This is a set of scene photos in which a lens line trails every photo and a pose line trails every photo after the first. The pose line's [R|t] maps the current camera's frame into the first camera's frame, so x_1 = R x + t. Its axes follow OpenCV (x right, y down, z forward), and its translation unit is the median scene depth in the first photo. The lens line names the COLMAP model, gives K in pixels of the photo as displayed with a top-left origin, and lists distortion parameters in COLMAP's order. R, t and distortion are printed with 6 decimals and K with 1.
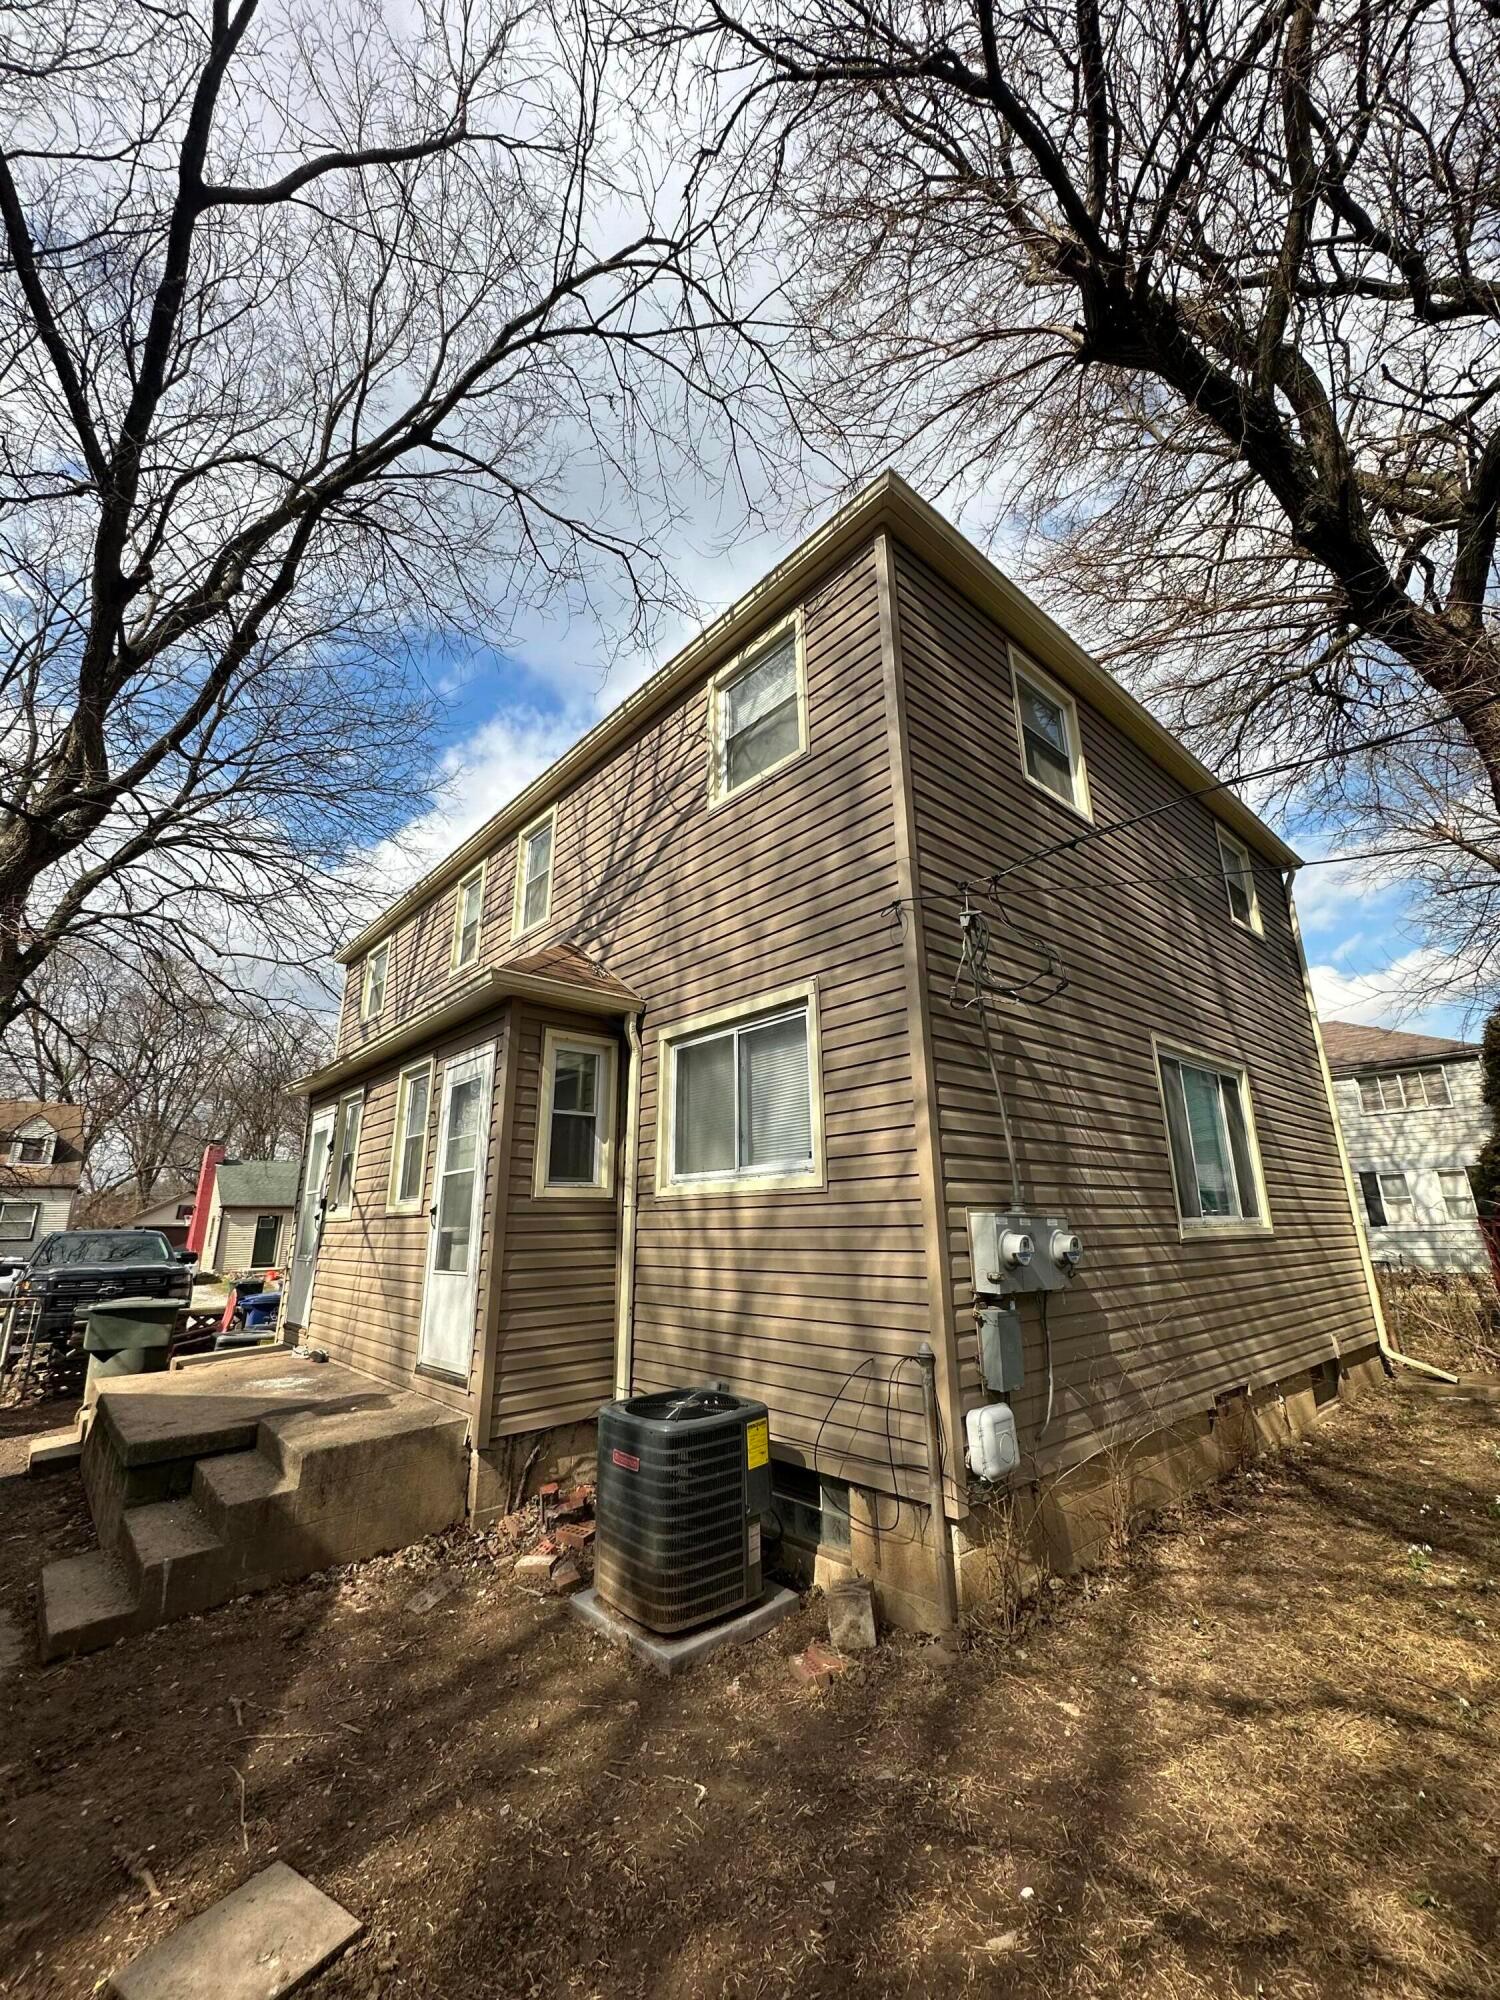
lens RADIAL K [[796.8, 0, 750.0], [0, 796.8, 1000.0], [0, 0, 1]] dist [0.000328, -0.000203]
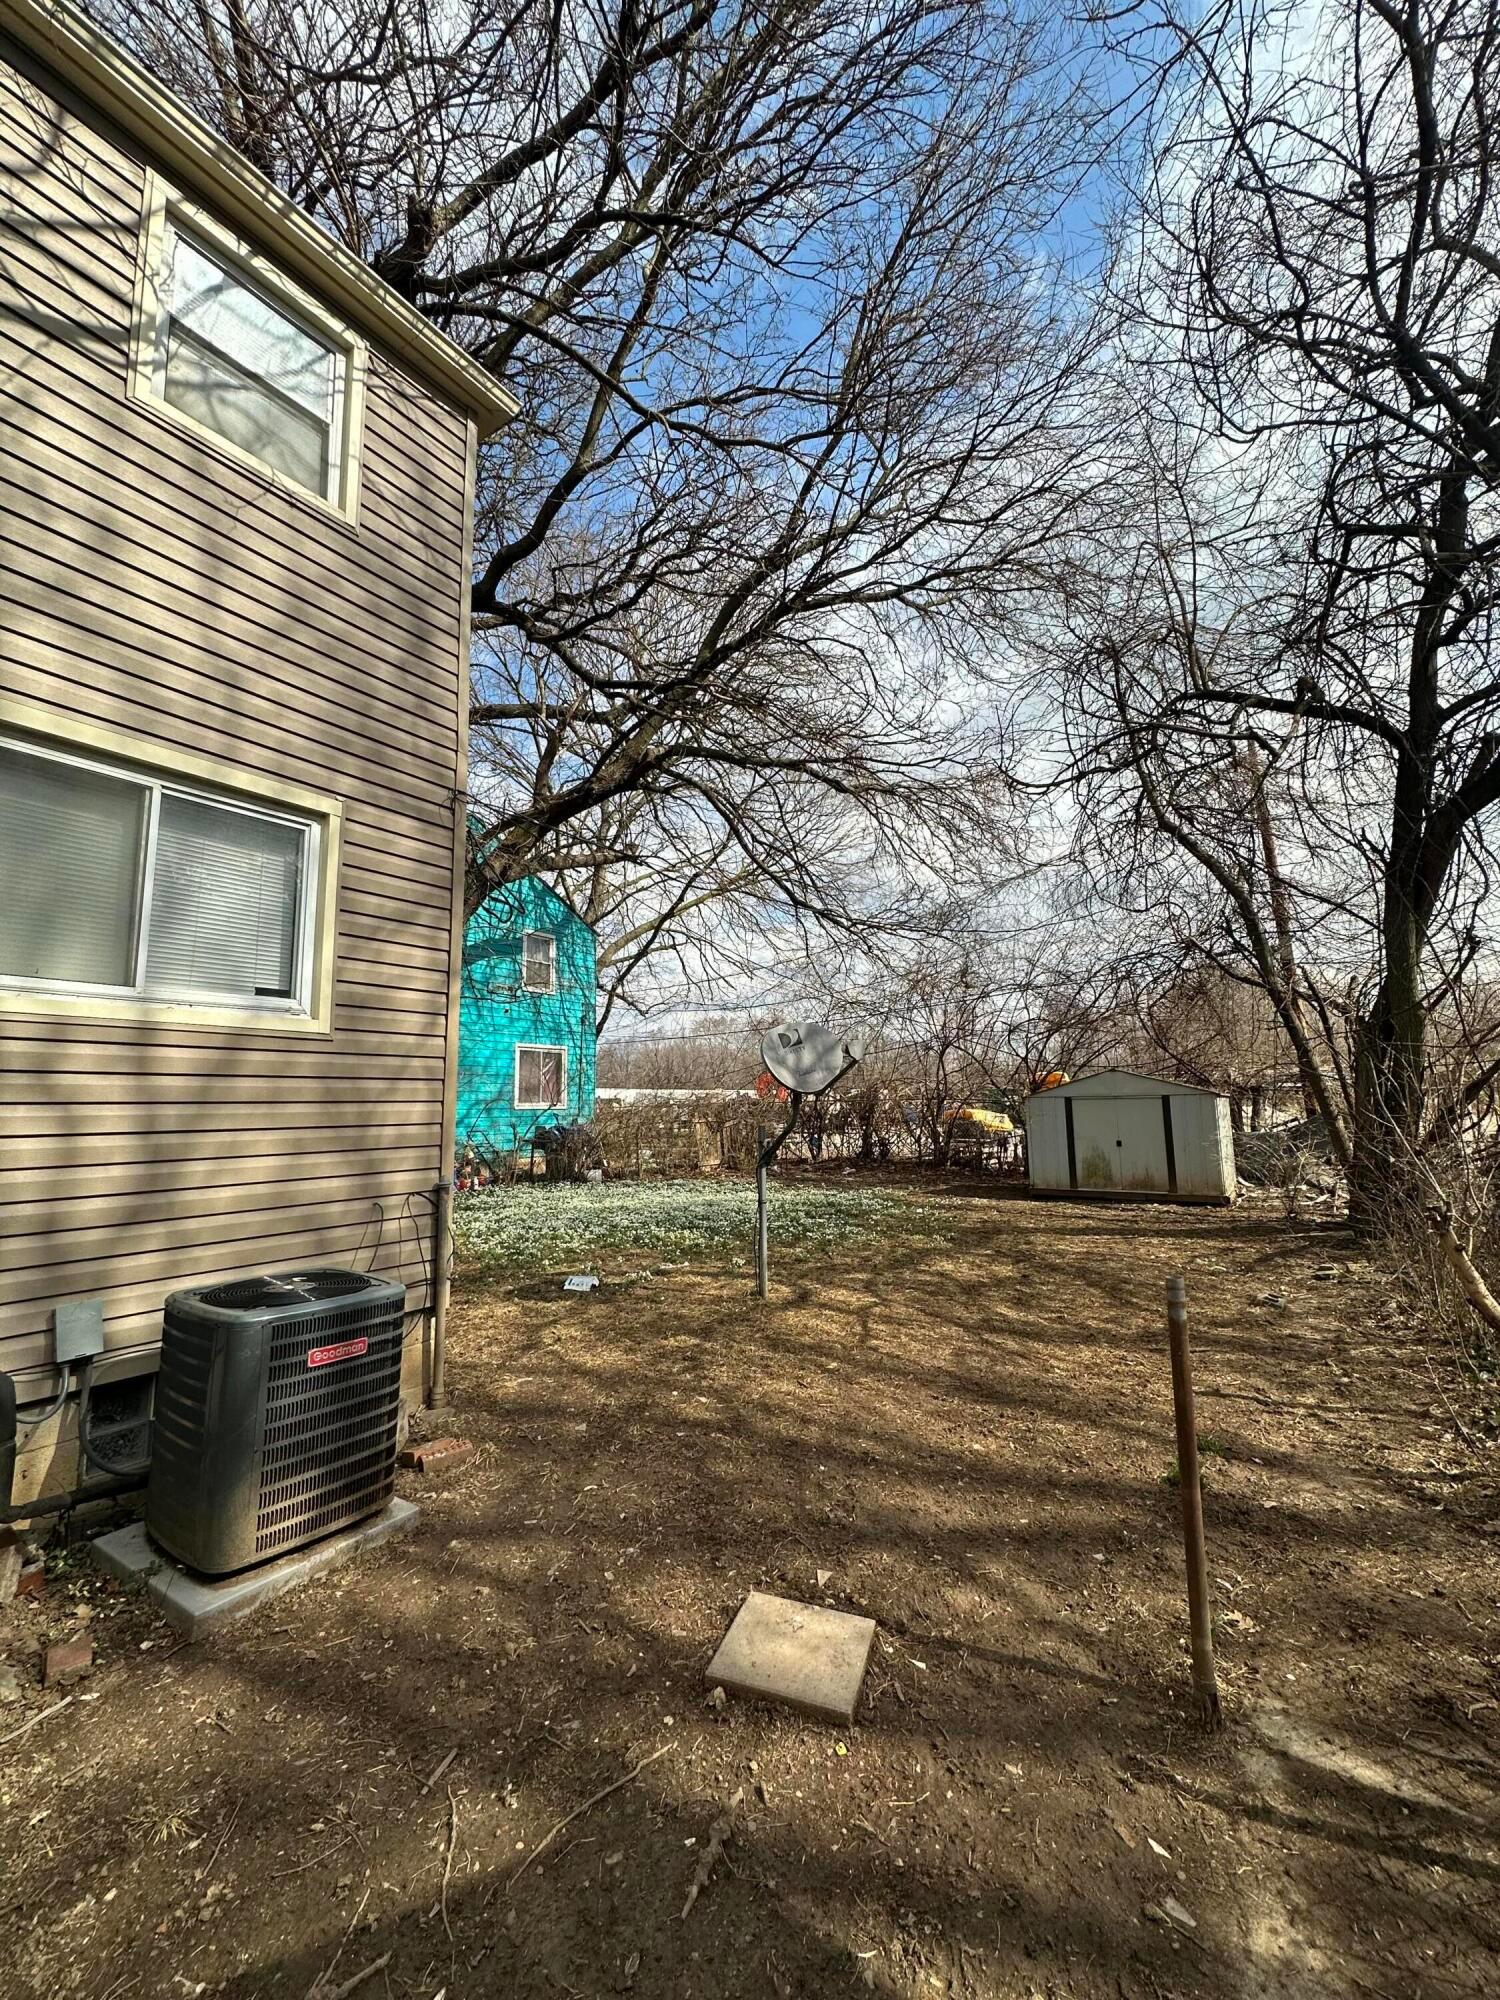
lens RADIAL K [[796.8, 0, 750.0], [0, 796.8, 1000.0], [0, 0, 1]] dist [0.000328, -0.000203]
pose [[-0.238344, 0.145837, 0.960169, -1.002929], [-0.247474, 0.946904, -0.205253, 0.299299], [-0.939121, -0.286538, -0.189598, 0.830737]]
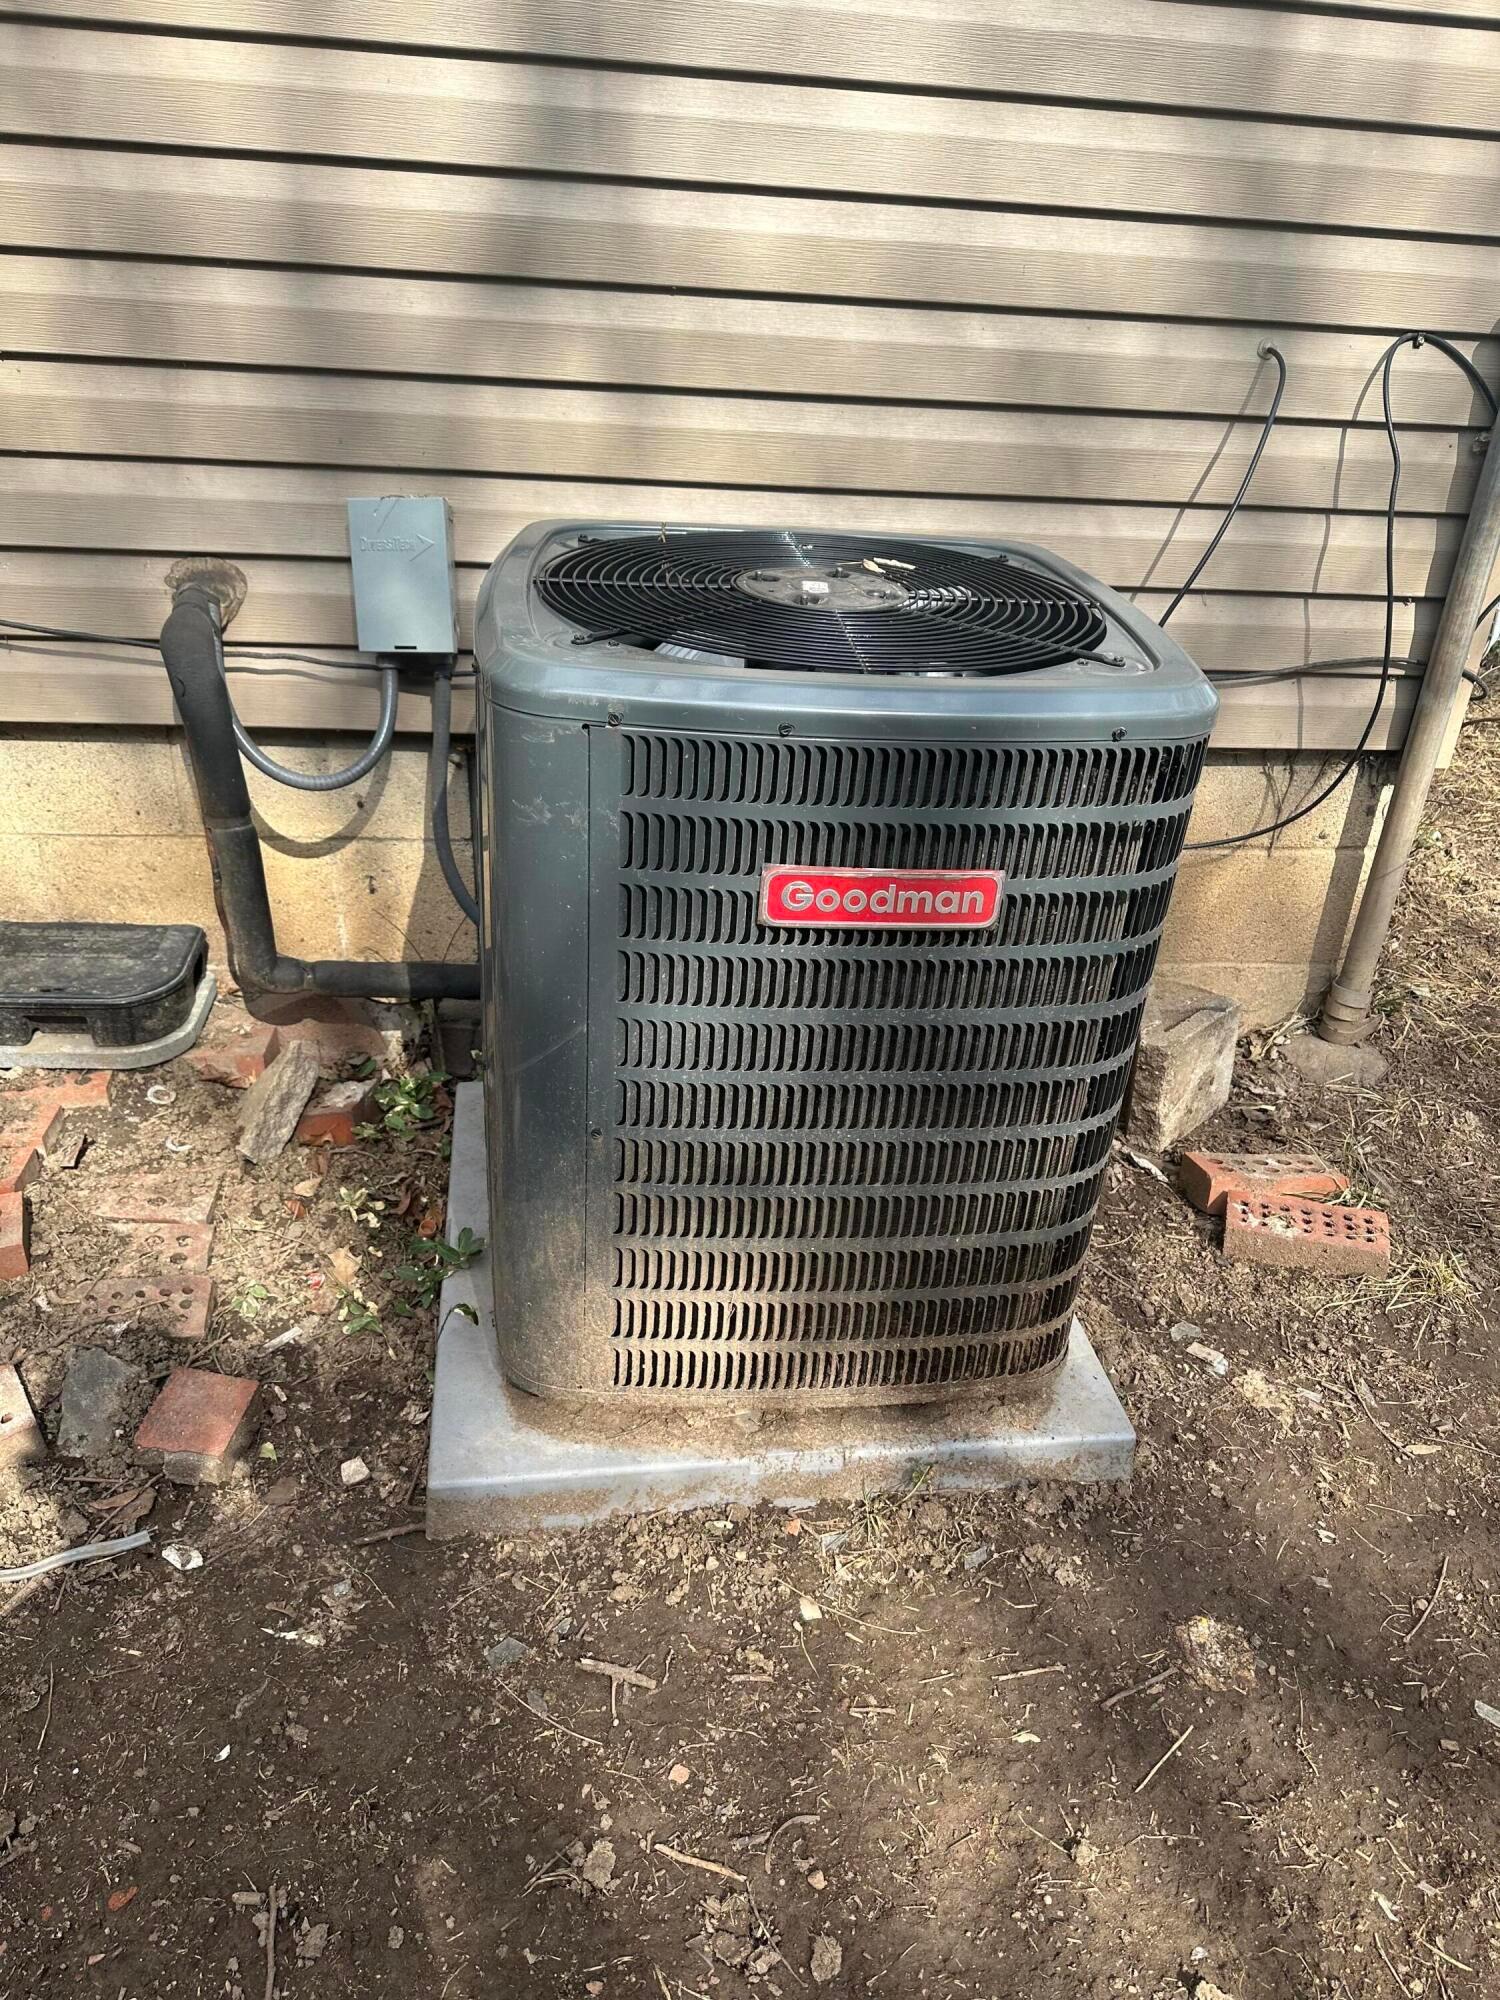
lens RADIAL K [[1501.0, 0, 750.0], [0, 1501.0, 1000.0], [0, 0, 1]] dist [0.039775, 0.000471]
pose [[0.565403, -0.338059, 0.752354, -0.434335], [-0.292287, 0.770836, 0.566021, 0.384424], [-0.771290, -0.539933, 0.337022, 0.850789]]
